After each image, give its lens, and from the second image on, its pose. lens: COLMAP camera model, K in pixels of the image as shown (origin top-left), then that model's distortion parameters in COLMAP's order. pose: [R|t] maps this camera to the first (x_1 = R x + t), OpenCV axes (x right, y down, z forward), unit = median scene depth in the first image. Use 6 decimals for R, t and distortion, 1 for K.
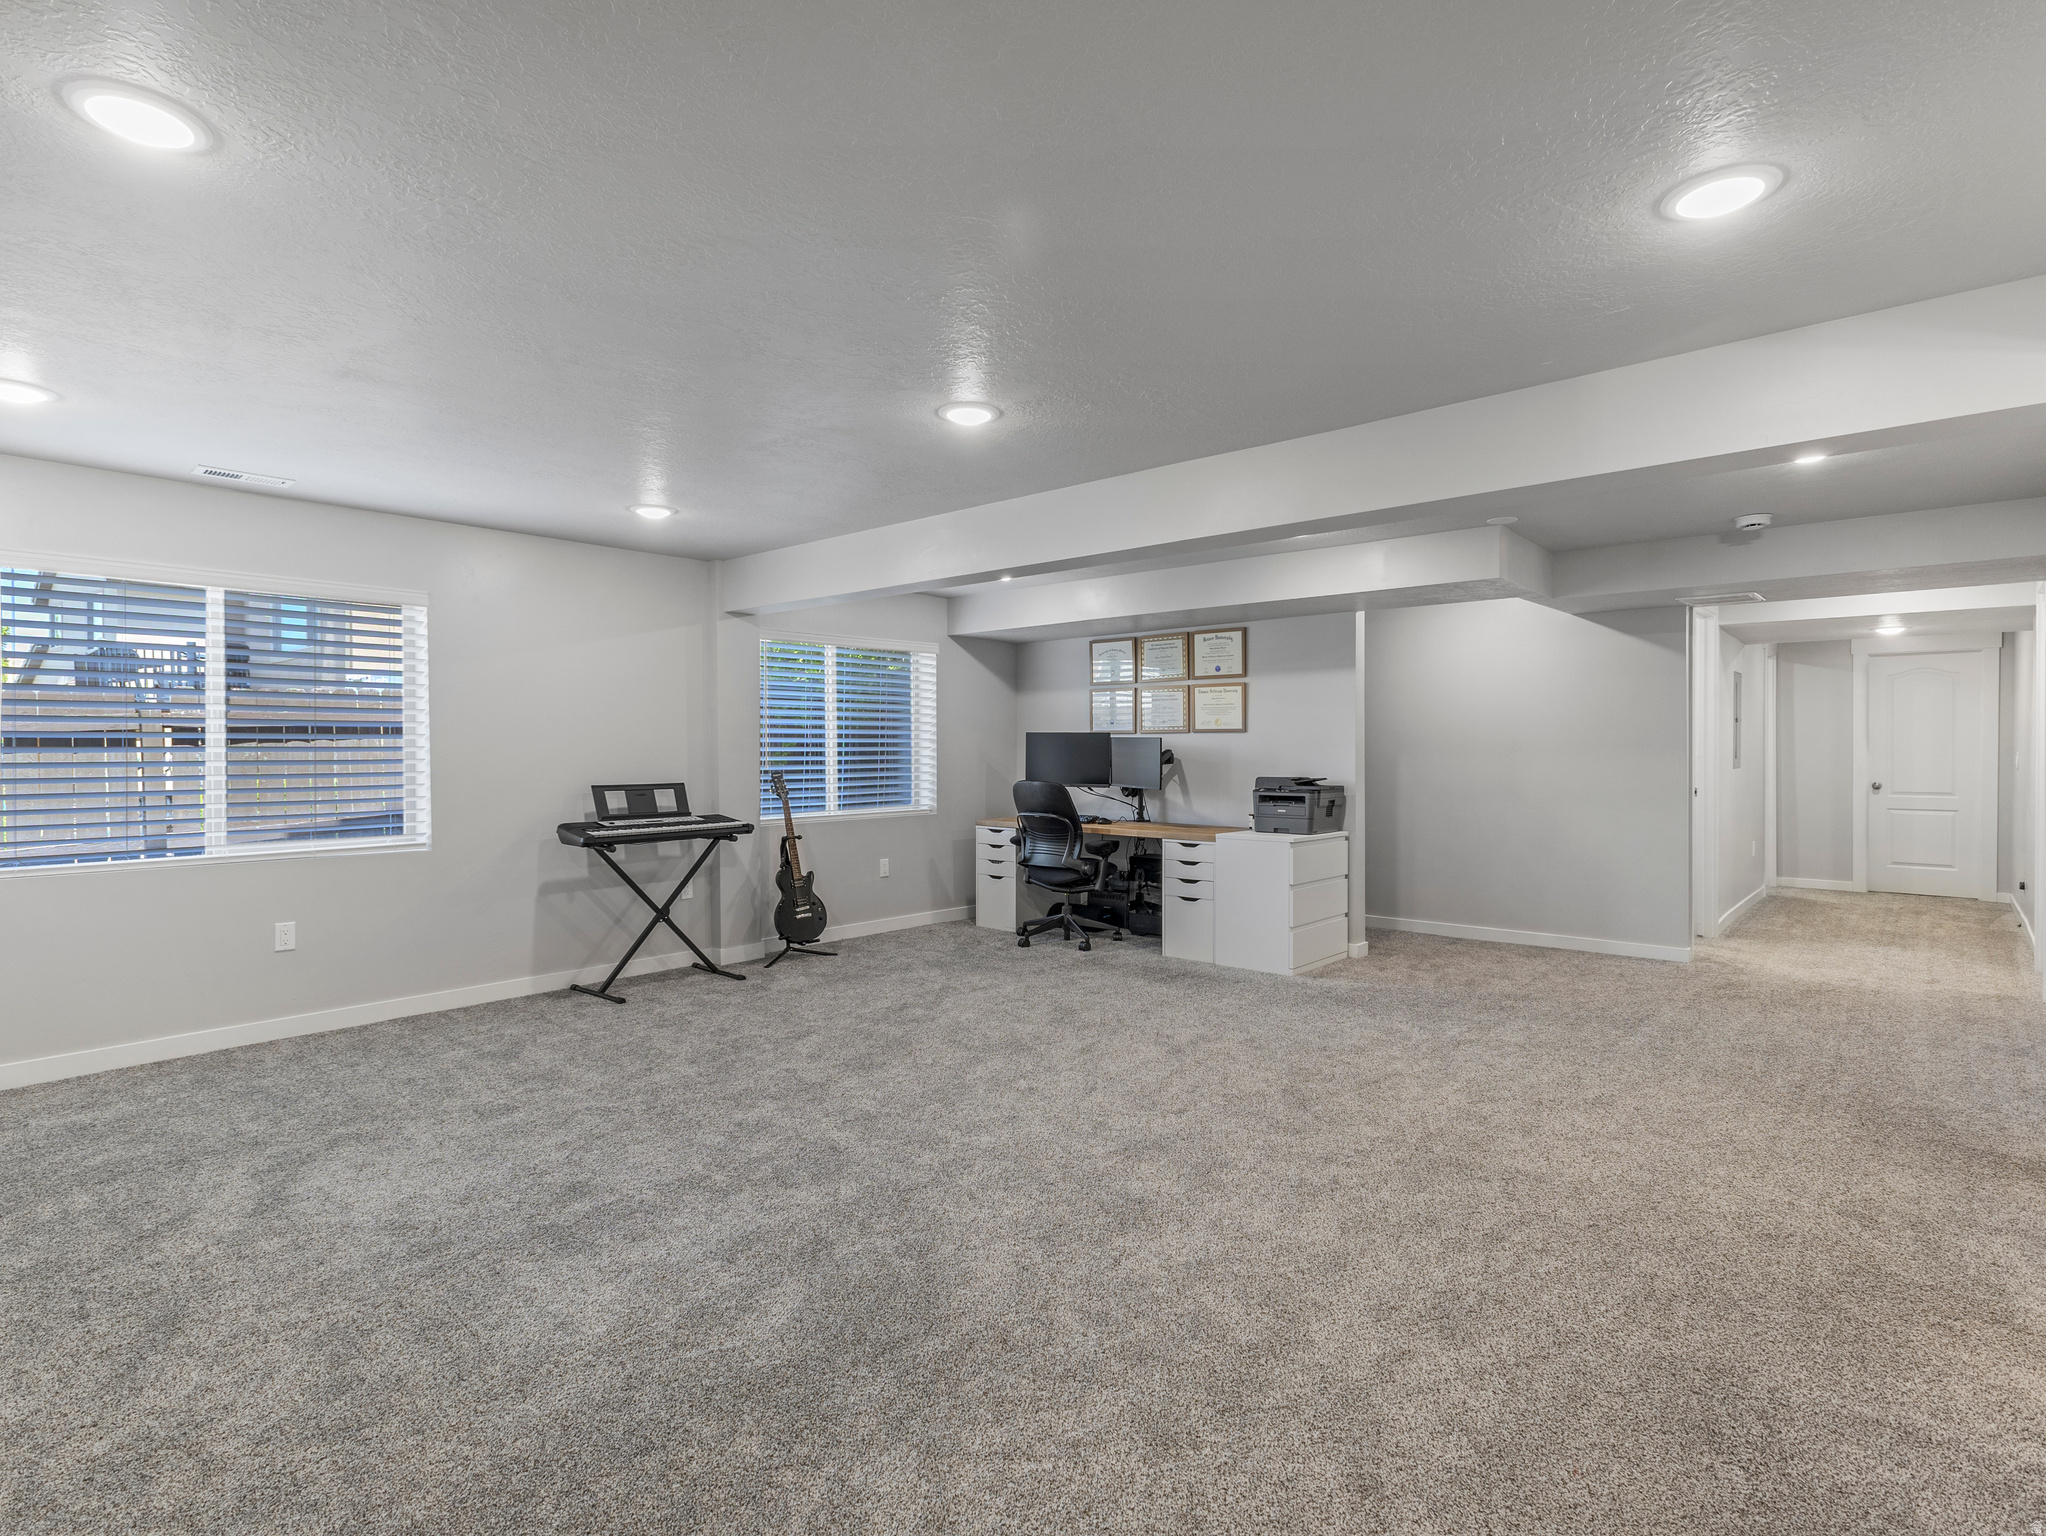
lens RADIAL K [[1008.0, 0, 1025.2], [0, 1008.0, 763.4], [0, 0, 1]] dist [0.008416, 0.000397]
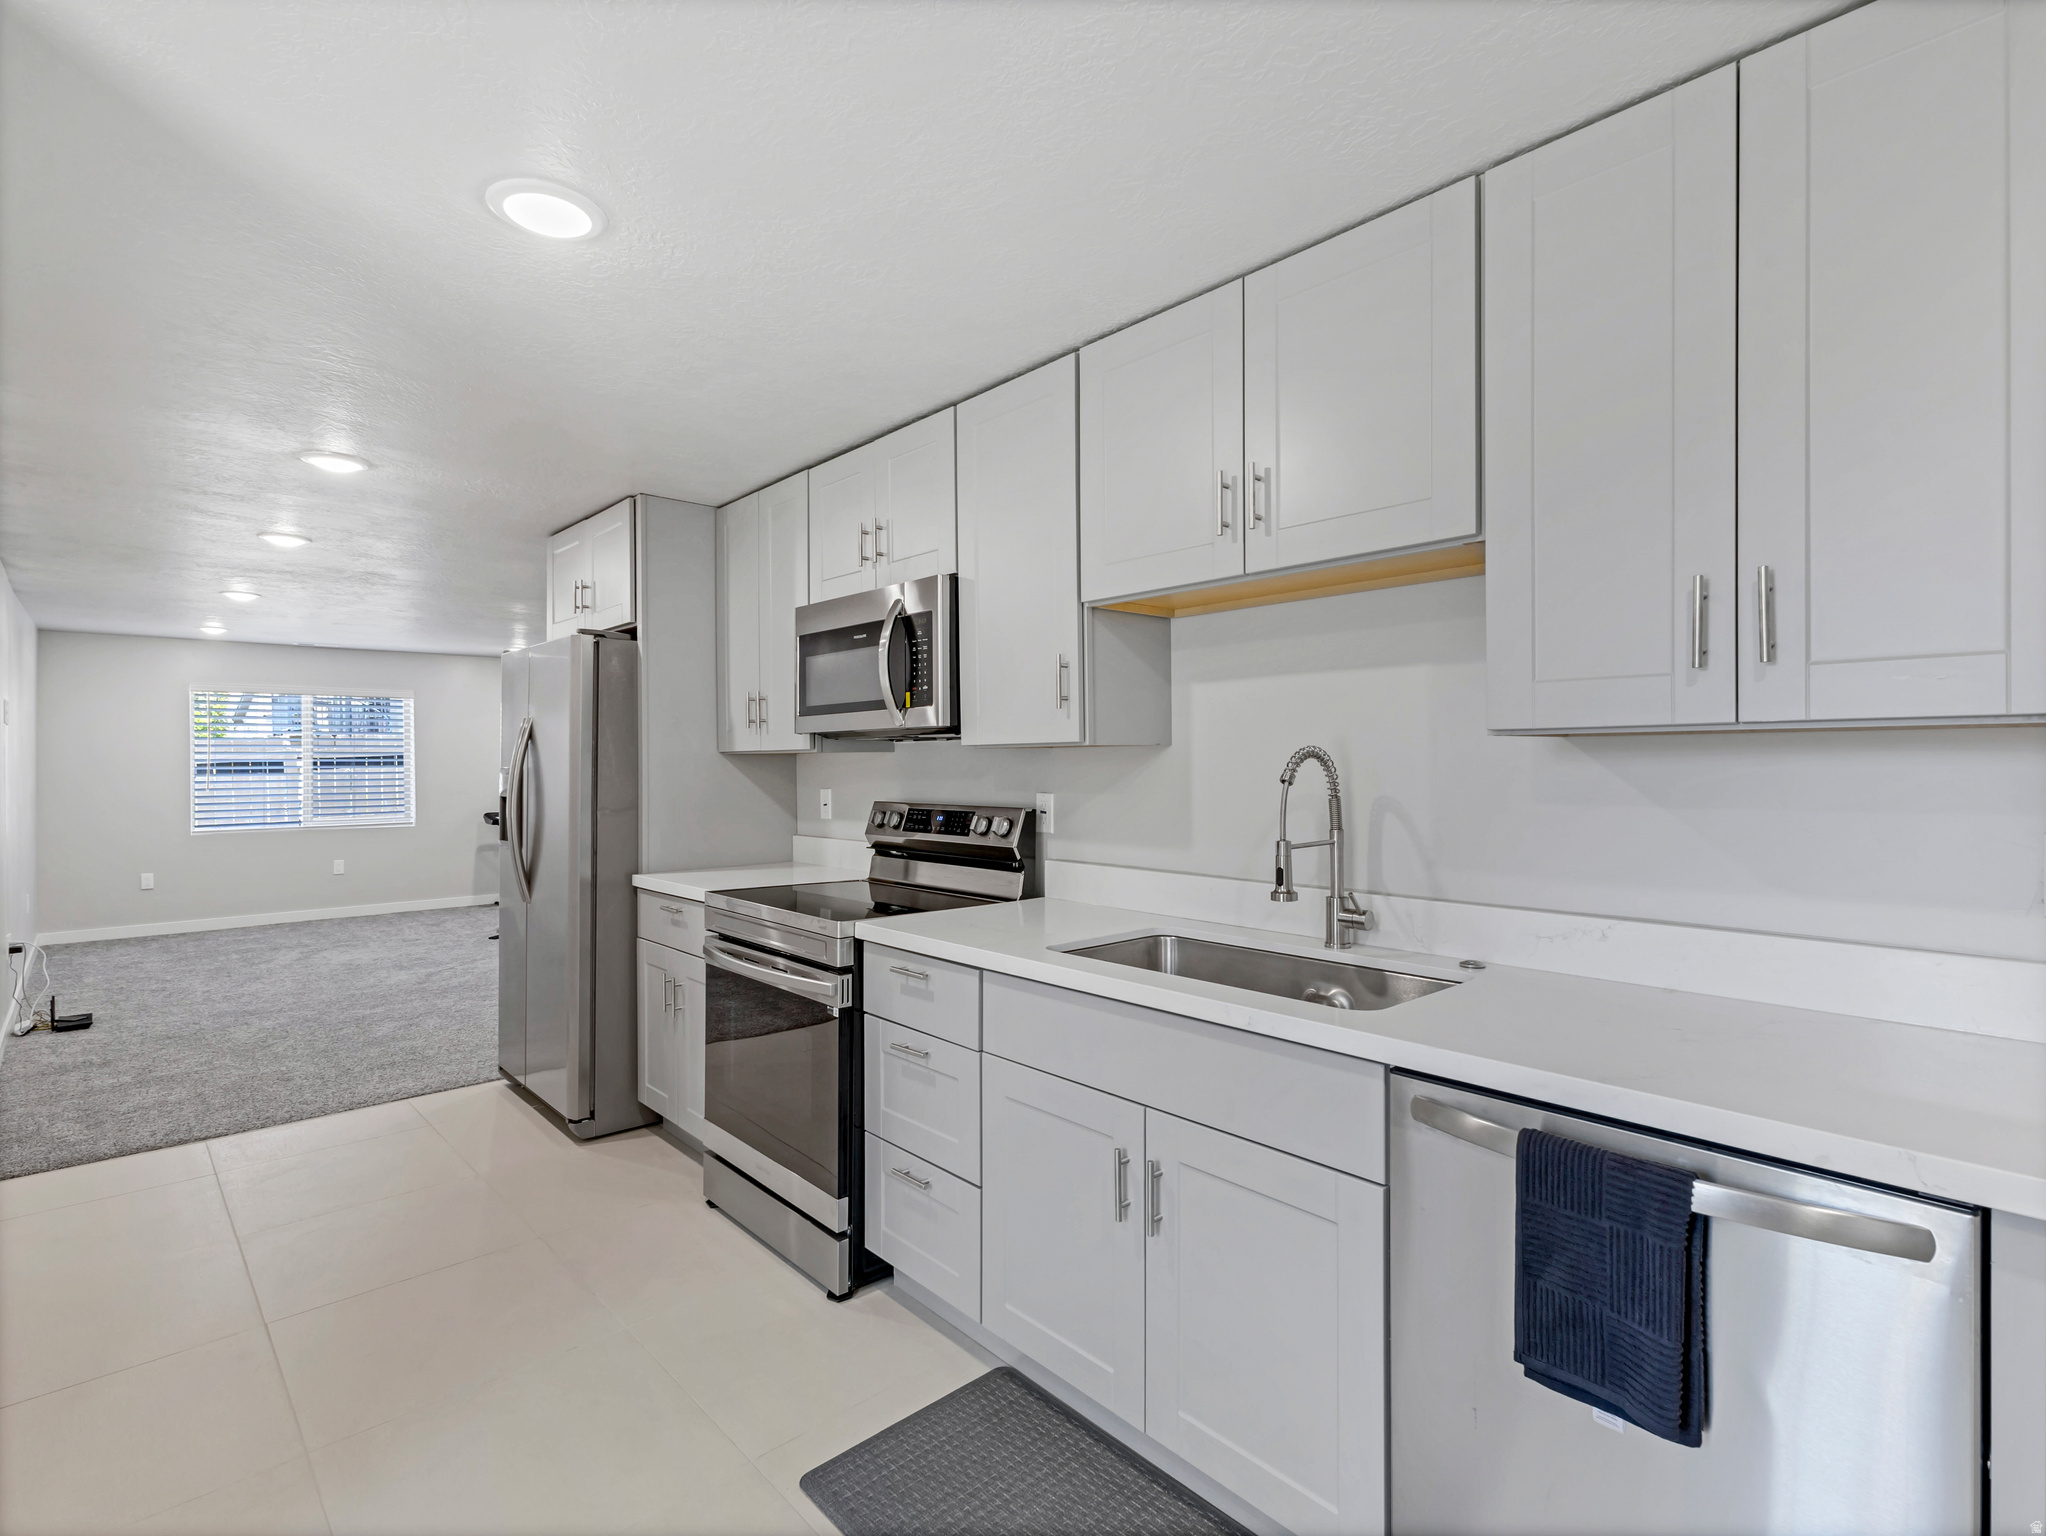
lens RADIAL K [[1008.0, 0, 1025.2], [0, 1008.0, 763.4], [0, 0, 1]] dist [0.008416, 0.000397]
pose [[0.991144, -0.006319, -0.132639, 0.785863], [0.005075, 0.999940, -0.009719, -0.007066], [0.132692, 0.008960, 0.991117, -0.717988]]
